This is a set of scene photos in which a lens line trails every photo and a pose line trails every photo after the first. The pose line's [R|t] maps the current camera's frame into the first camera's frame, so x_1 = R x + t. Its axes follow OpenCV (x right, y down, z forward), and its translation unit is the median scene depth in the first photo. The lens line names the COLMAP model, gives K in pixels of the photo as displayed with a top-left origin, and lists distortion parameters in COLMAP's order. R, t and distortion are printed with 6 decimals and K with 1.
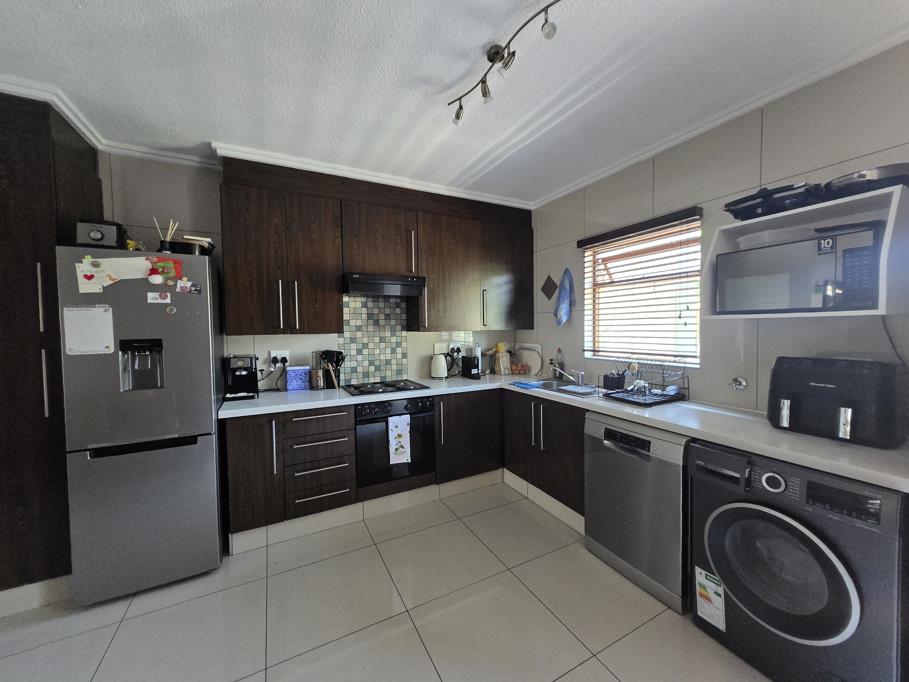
lens RADIAL K [[355.3, 0, 455.7], [0, 355.3, 344.2], [0, 0, 1]] dist [0.002091, 0.000035]
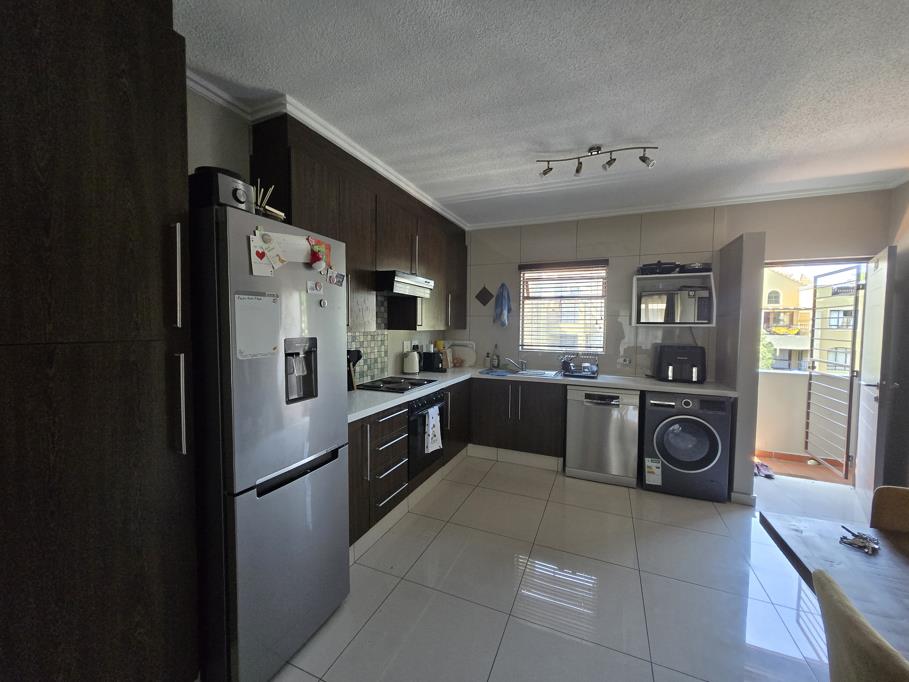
lens RADIAL K [[355.3, 0, 459.2], [0, 355.3, 346.2], [0, 0, 1]] dist [0.002091, 0.000035]
pose [[0.776219, -0.017453, 0.630222, -0.914610], [0.010543, 0.999836, 0.014703, -0.002551], [-0.630375, -0.004768, 0.776276, 0.120789]]
